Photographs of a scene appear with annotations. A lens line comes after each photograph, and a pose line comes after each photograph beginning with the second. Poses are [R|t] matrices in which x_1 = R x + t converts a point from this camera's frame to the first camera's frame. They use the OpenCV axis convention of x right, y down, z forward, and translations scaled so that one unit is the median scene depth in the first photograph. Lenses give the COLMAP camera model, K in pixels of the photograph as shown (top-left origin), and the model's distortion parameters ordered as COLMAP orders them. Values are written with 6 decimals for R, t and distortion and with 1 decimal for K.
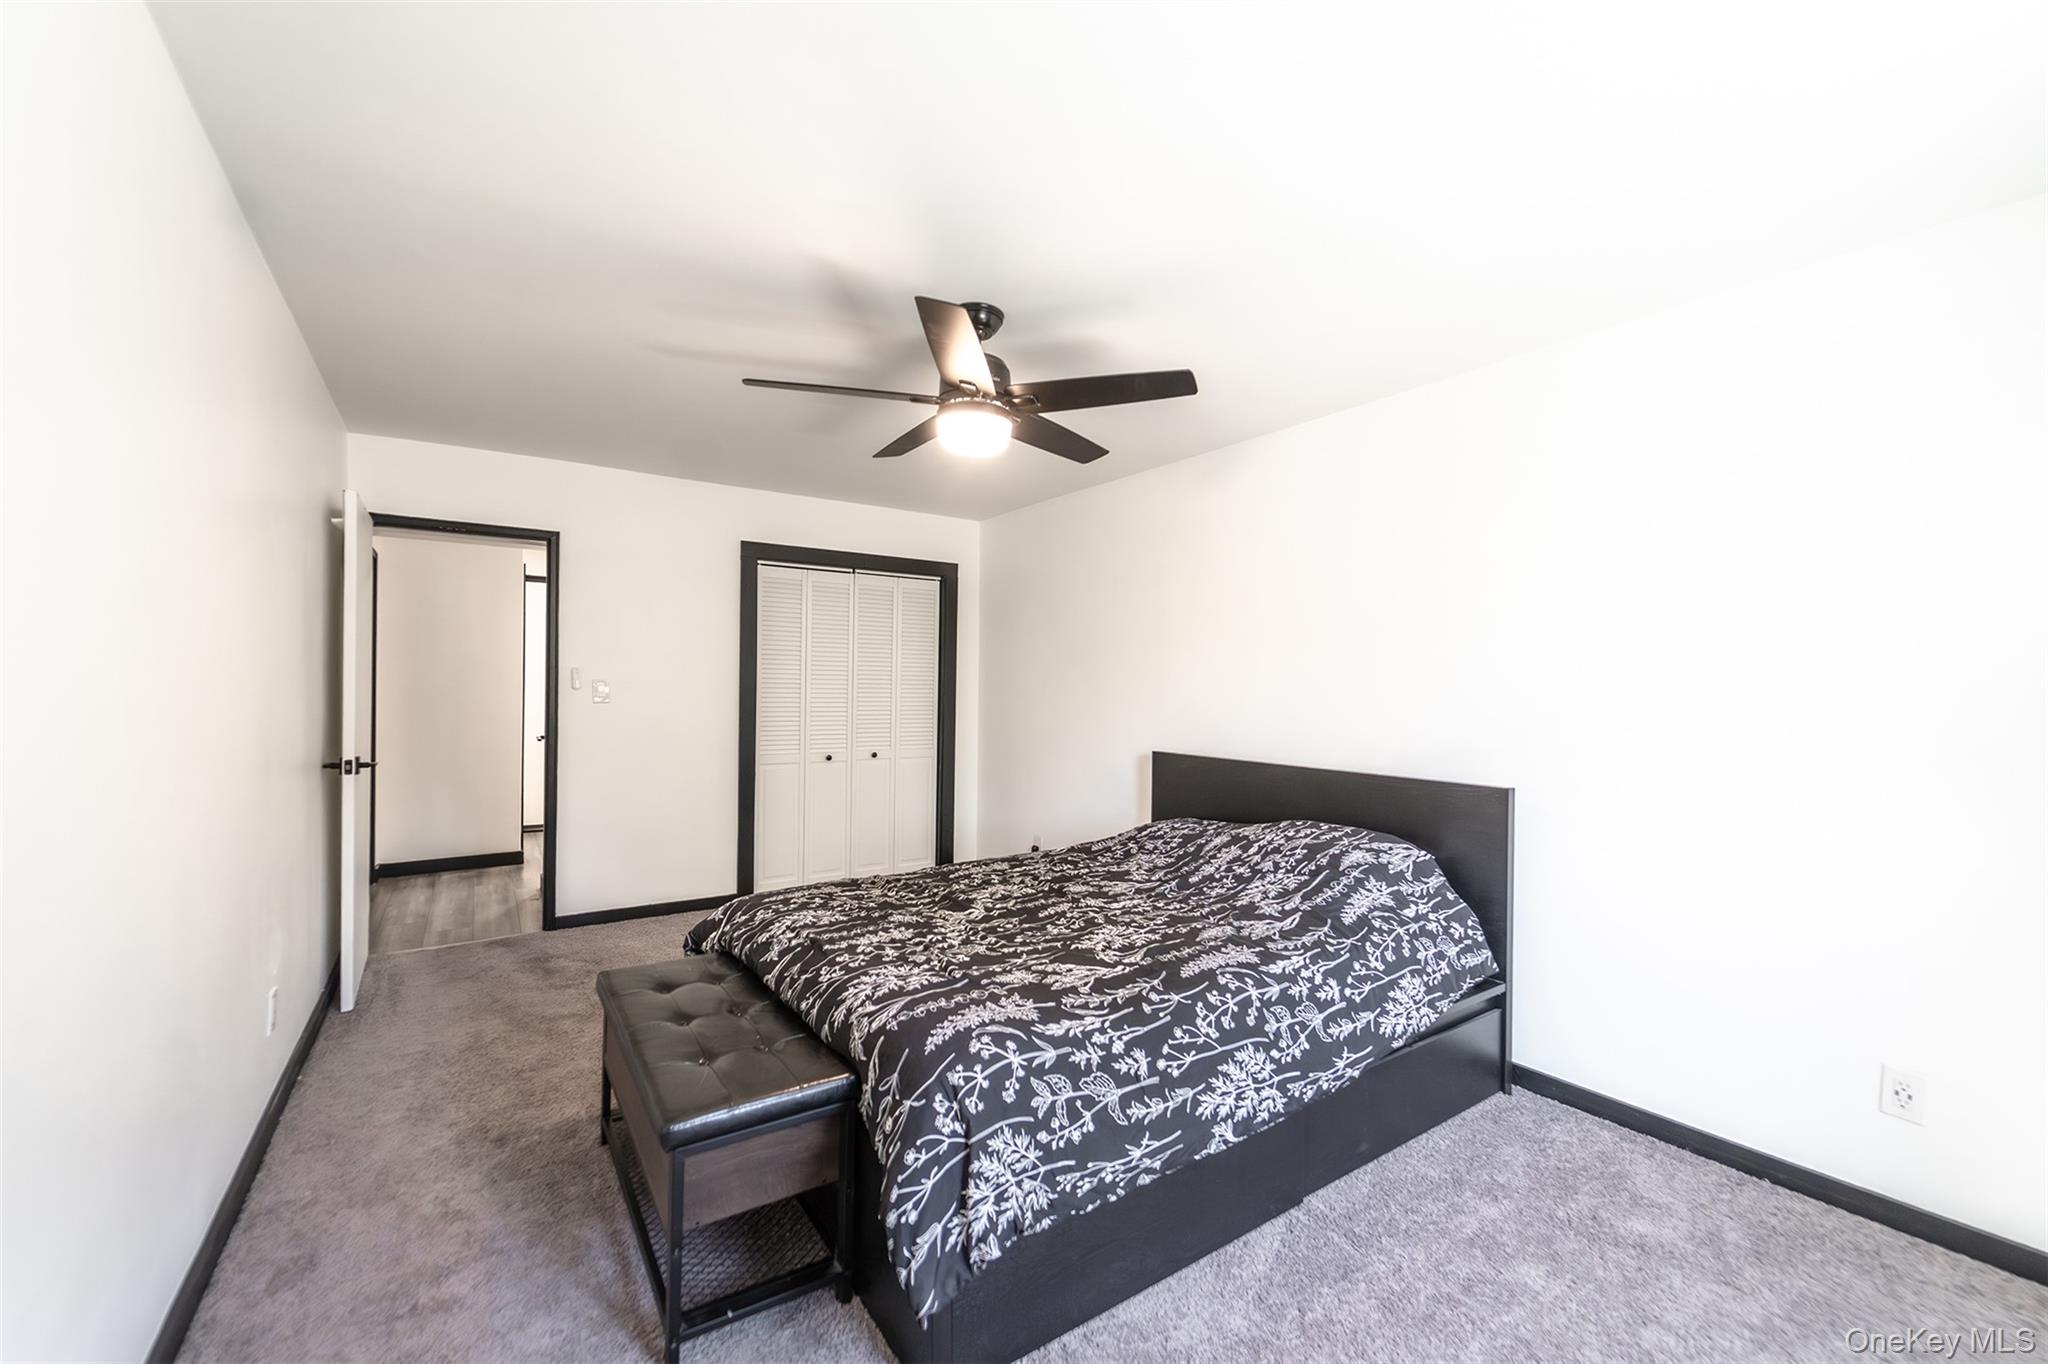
lens RADIAL K [[843.0, 0, 1034.0], [0, 843.0, 691.2], [0, 0, 1]] dist [0.004276, -0.001324]
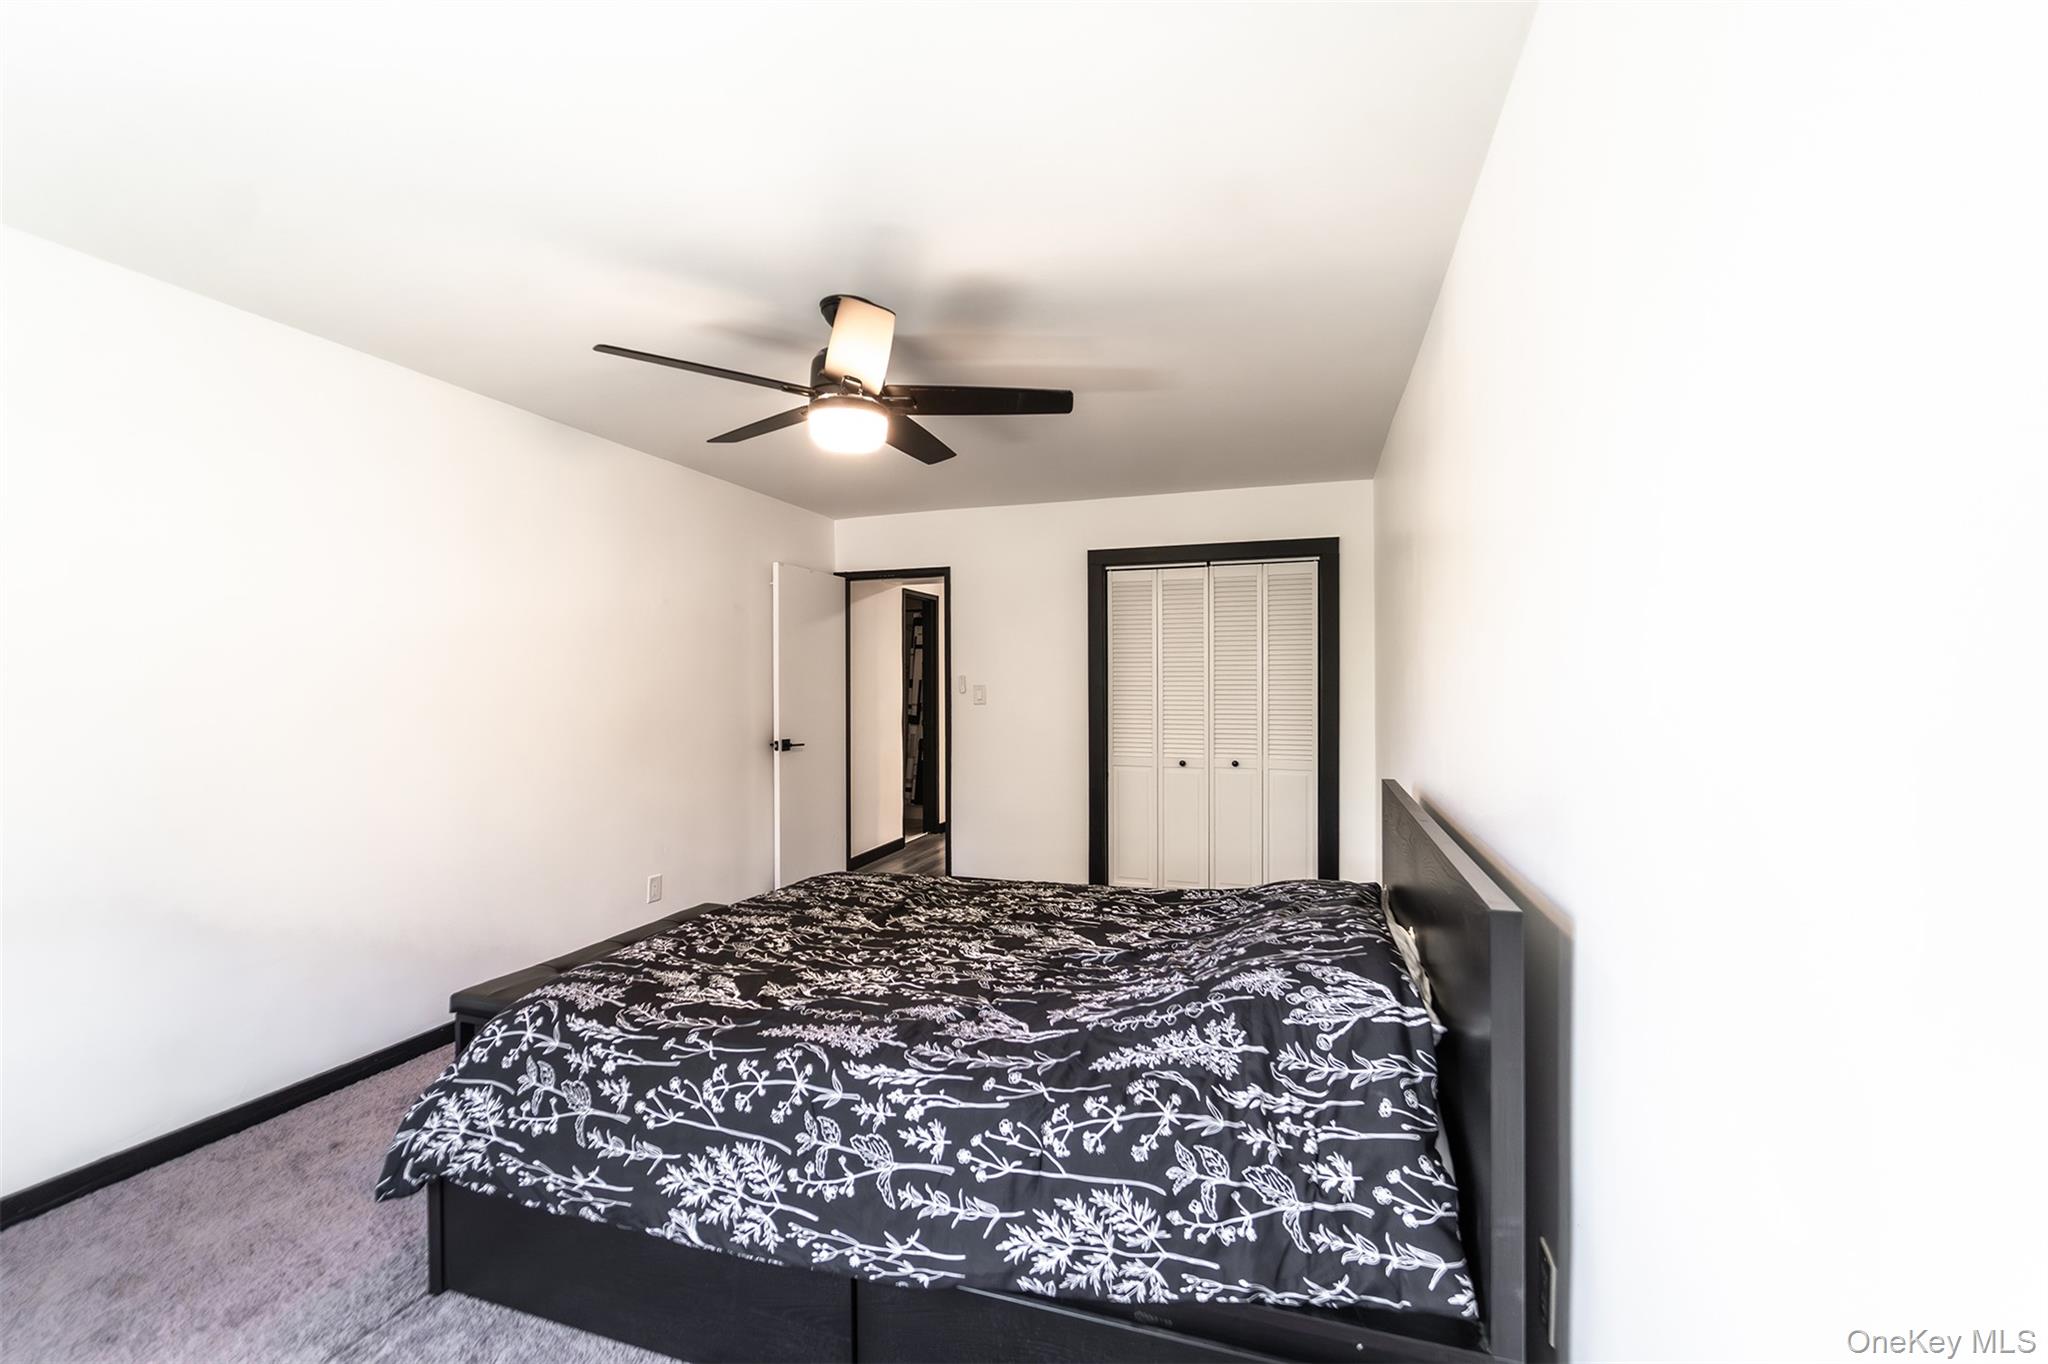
lens RADIAL K [[843.0, 0, 1022.0], [0, 843.0, 678.8], [0, 0, 1]] dist [0.004276, -0.001324]
pose [[0.589959, -0.018783, -0.807214, 0.970252], [0.004782, 0.999793, -0.019769, 0.003444], [0.807419, 0.007802, 0.589927, 0.680752]]
